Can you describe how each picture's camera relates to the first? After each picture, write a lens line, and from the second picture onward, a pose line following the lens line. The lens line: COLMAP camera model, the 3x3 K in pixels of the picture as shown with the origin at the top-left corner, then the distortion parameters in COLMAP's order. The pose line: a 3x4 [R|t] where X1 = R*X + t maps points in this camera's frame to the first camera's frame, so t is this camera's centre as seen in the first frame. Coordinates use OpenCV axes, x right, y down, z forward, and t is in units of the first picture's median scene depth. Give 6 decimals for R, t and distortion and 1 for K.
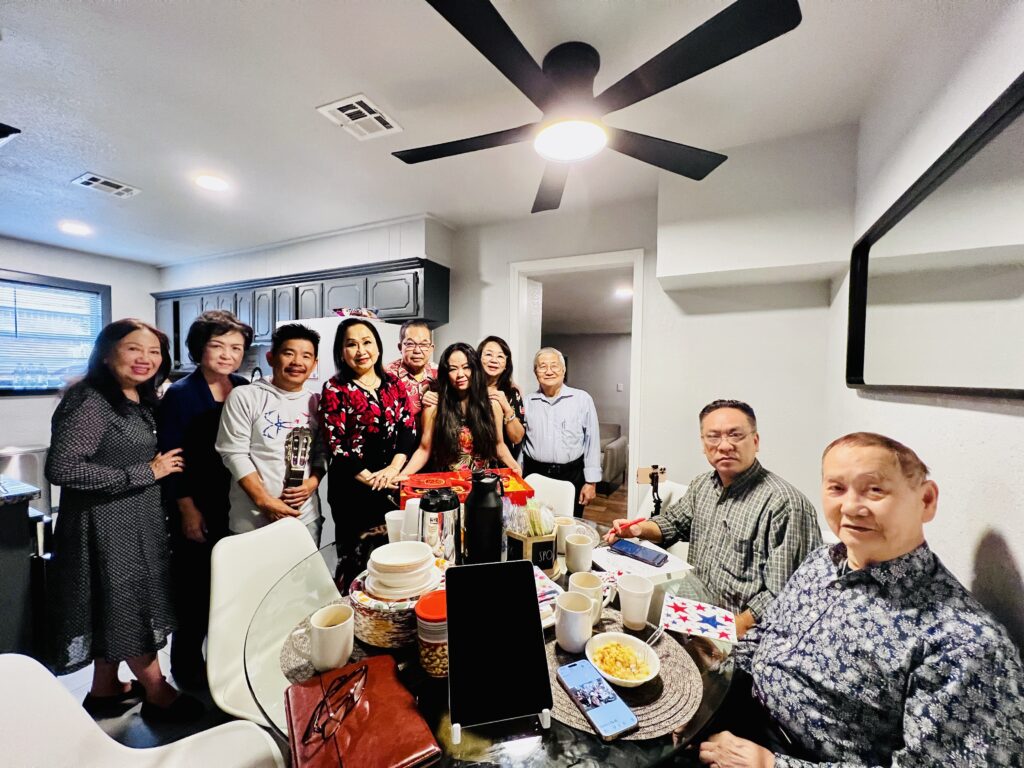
lens RADIAL K [[403.4, 0, 512.0], [0, 403.4, 384.0], [0, 0, 1]] dist [0.001515, 0.000226]
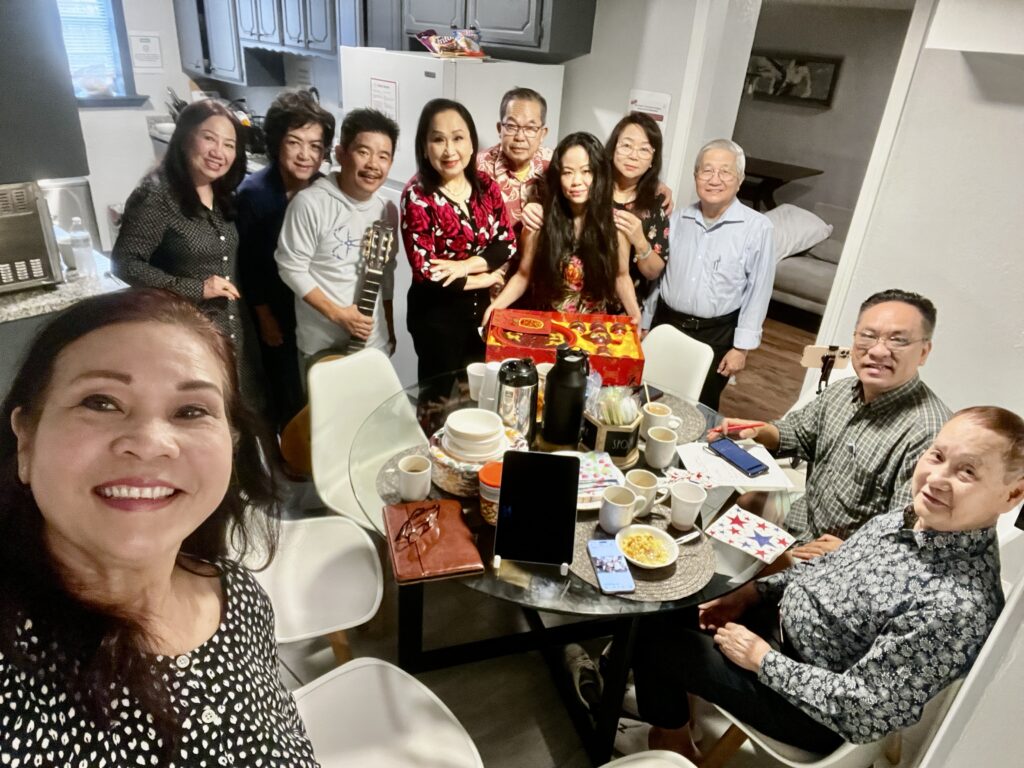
lens RADIAL K [[691.9, 0, 512.0], [0, 691.9, 384.0], [0, 0, 1]] dist [0.058355, -0.002049]
pose [[0.957216, 0.174259, -0.231021, 0.189710], [-0.064085, 0.906183, 0.418001, -0.367804], [0.282188, -0.385313, 0.878581, -0.452885]]
